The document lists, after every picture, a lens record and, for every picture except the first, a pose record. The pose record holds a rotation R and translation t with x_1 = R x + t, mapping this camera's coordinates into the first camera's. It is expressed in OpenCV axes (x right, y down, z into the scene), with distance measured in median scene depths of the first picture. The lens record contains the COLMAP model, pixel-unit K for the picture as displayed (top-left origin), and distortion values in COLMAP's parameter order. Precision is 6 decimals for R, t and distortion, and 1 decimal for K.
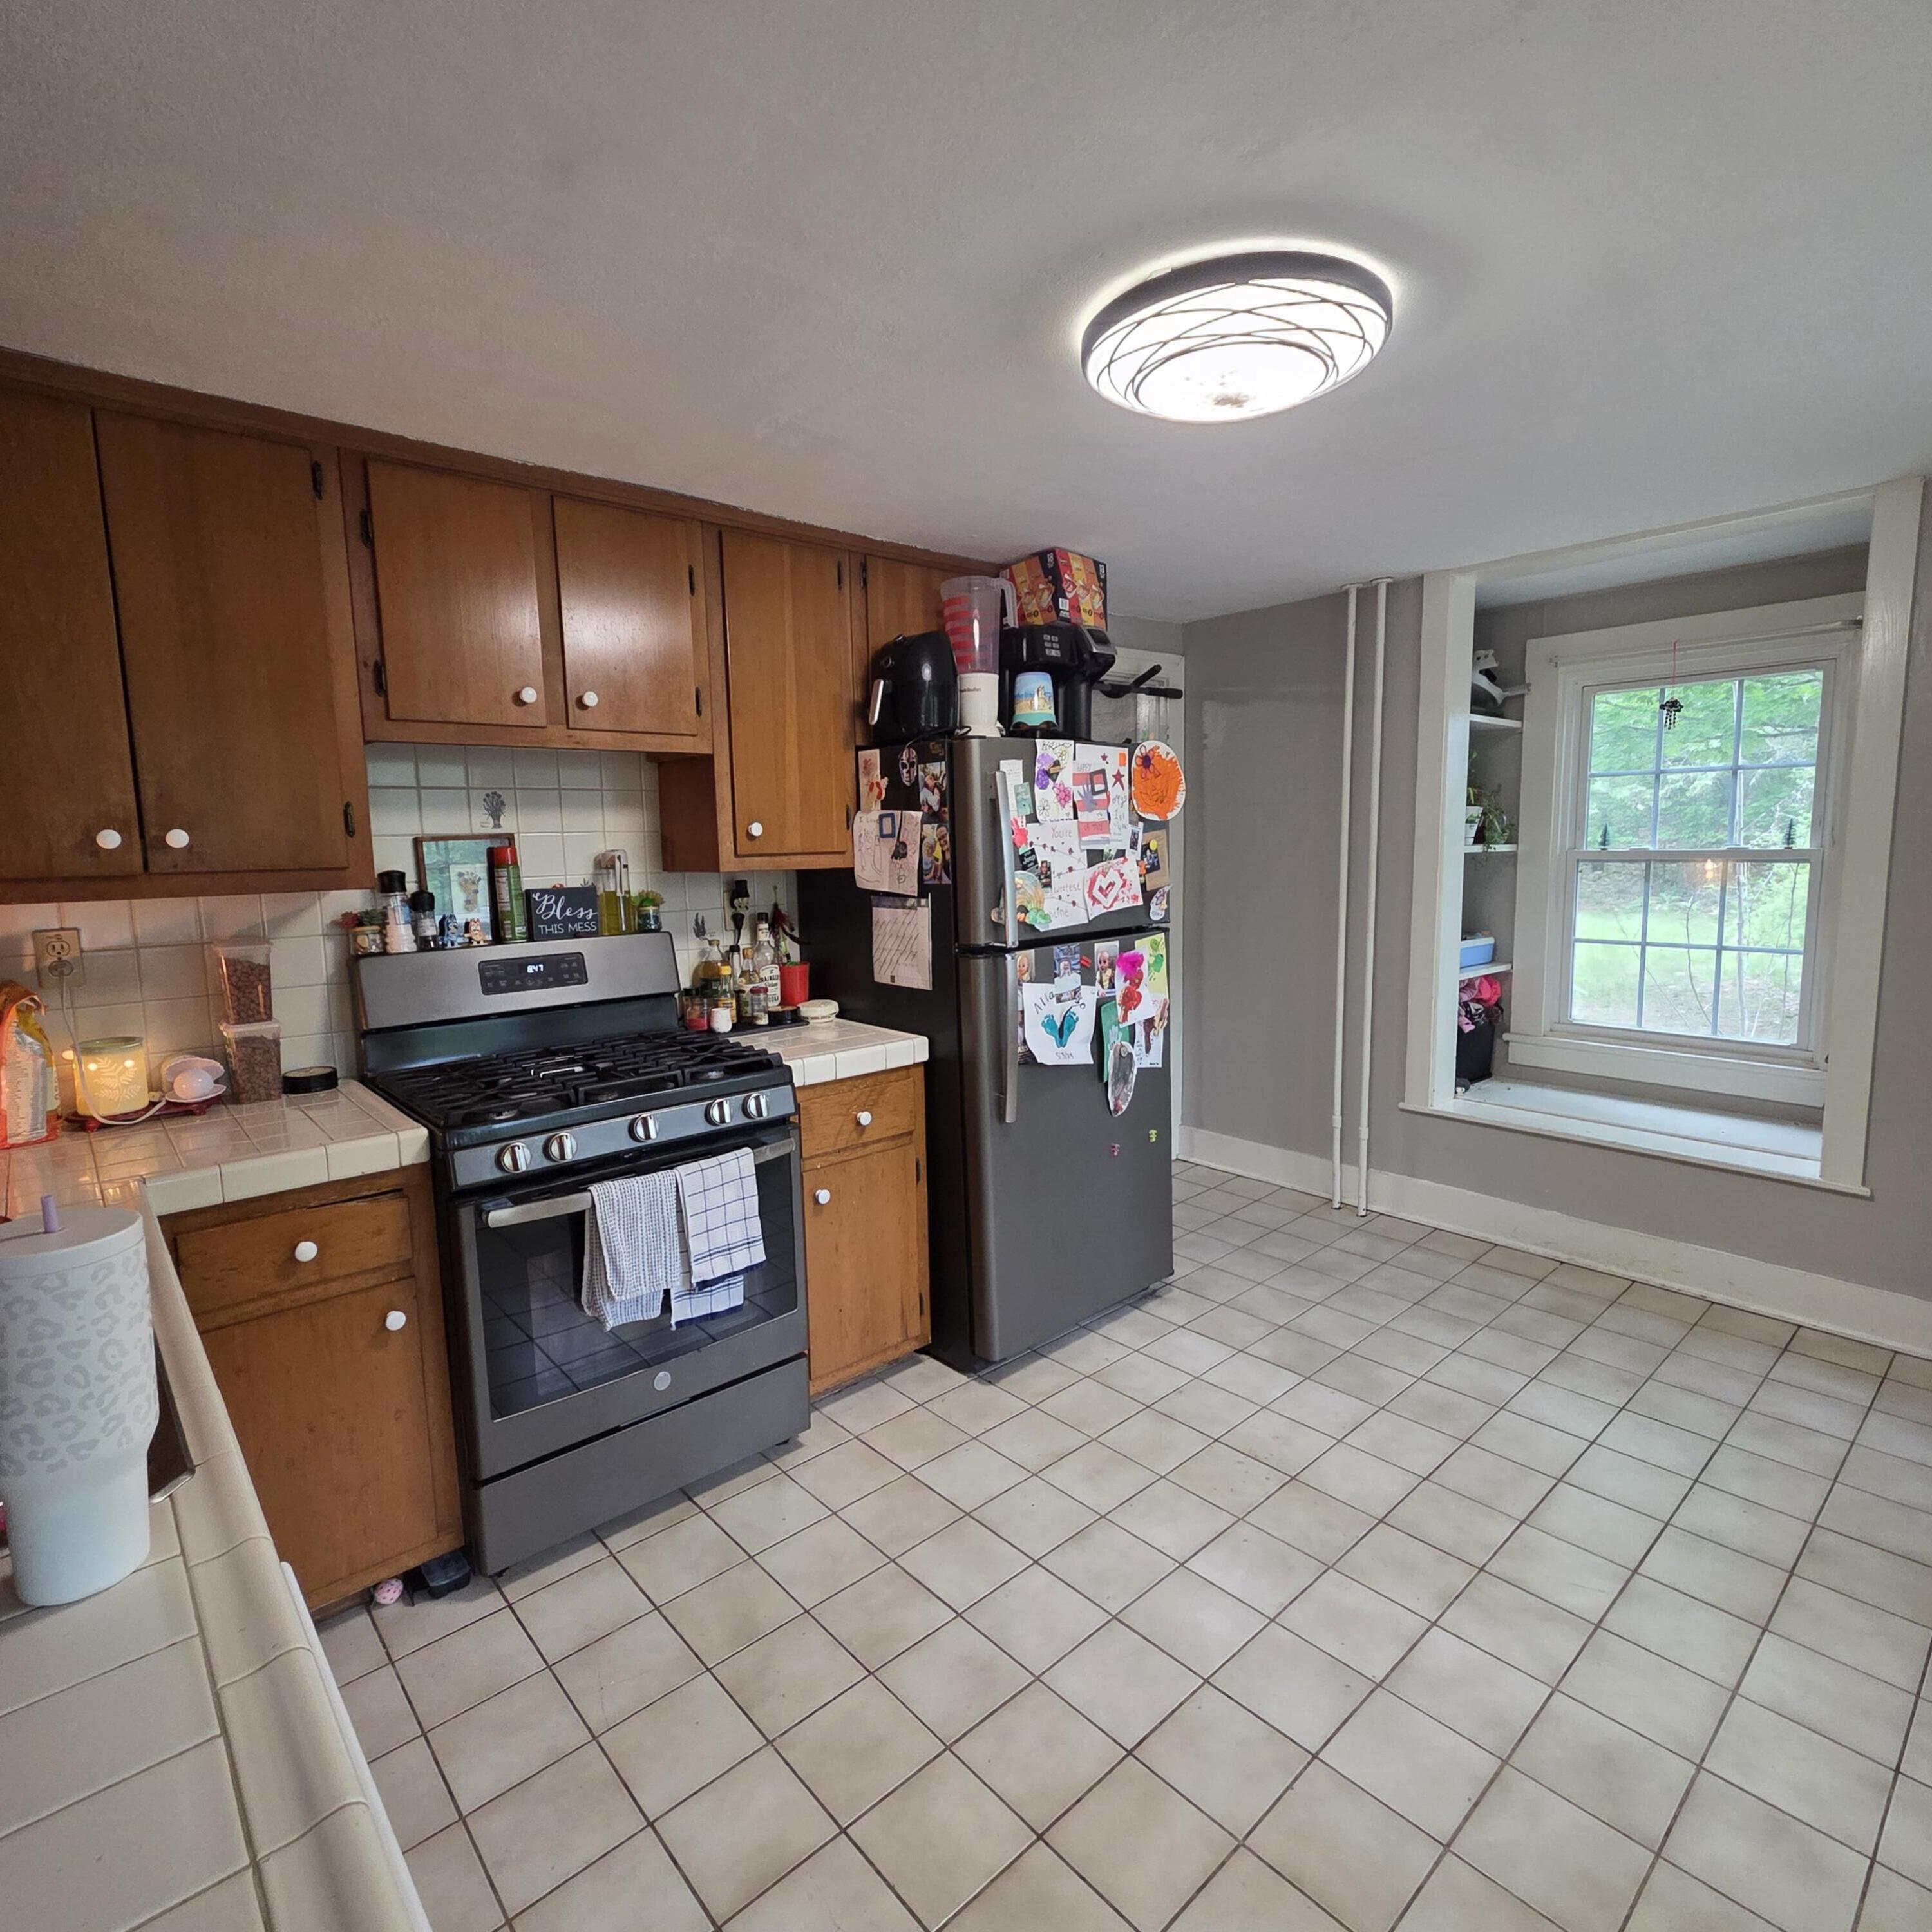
lens RADIAL K [[1050.6, 0, 962.5], [0, 1050.6, 965.4], [0, 0, 1]] dist [0.001898, 0.000538]
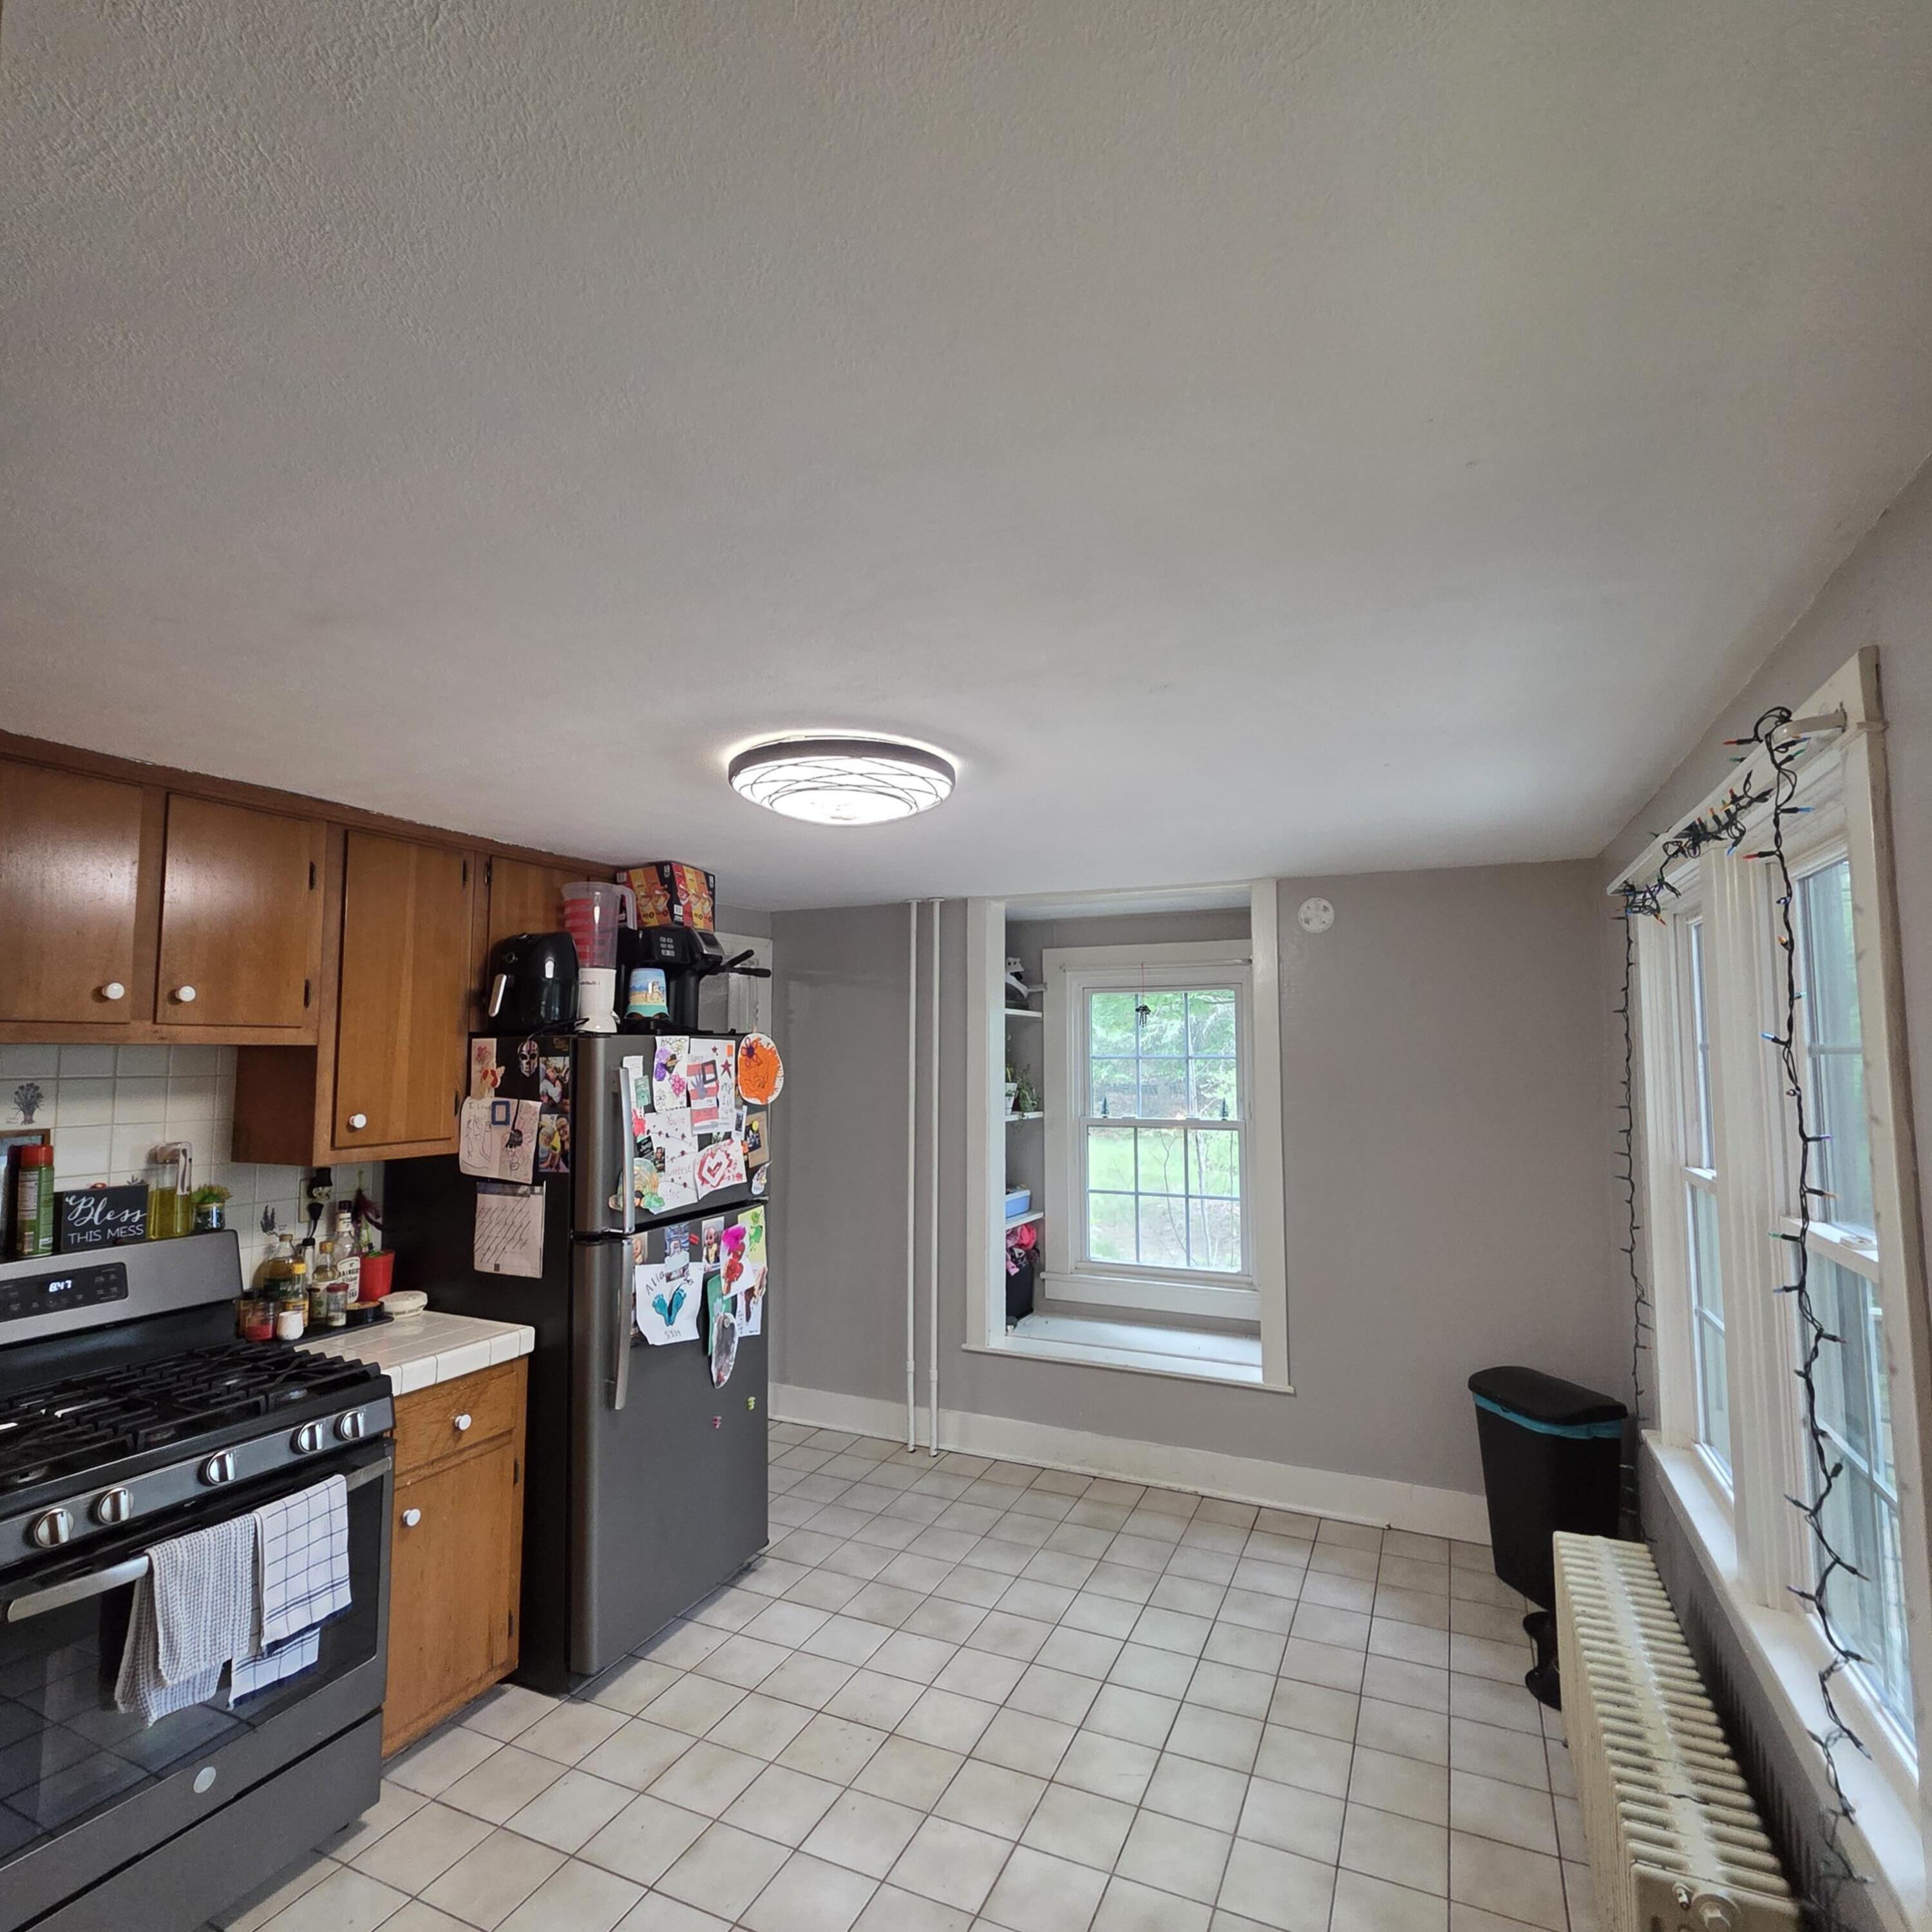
lens RADIAL K [[1050.6, 0, 965.1], [0, 1050.6, 968.2], [0, 0, 1]] dist [0.001898, 0.000538]
pose [[0.915455, 0.053243, 0.398882, -0.073381], [0.031309, 0.978781, -0.202505, -0.049558], [-0.401200, 0.197873, 0.894363, -0.124806]]
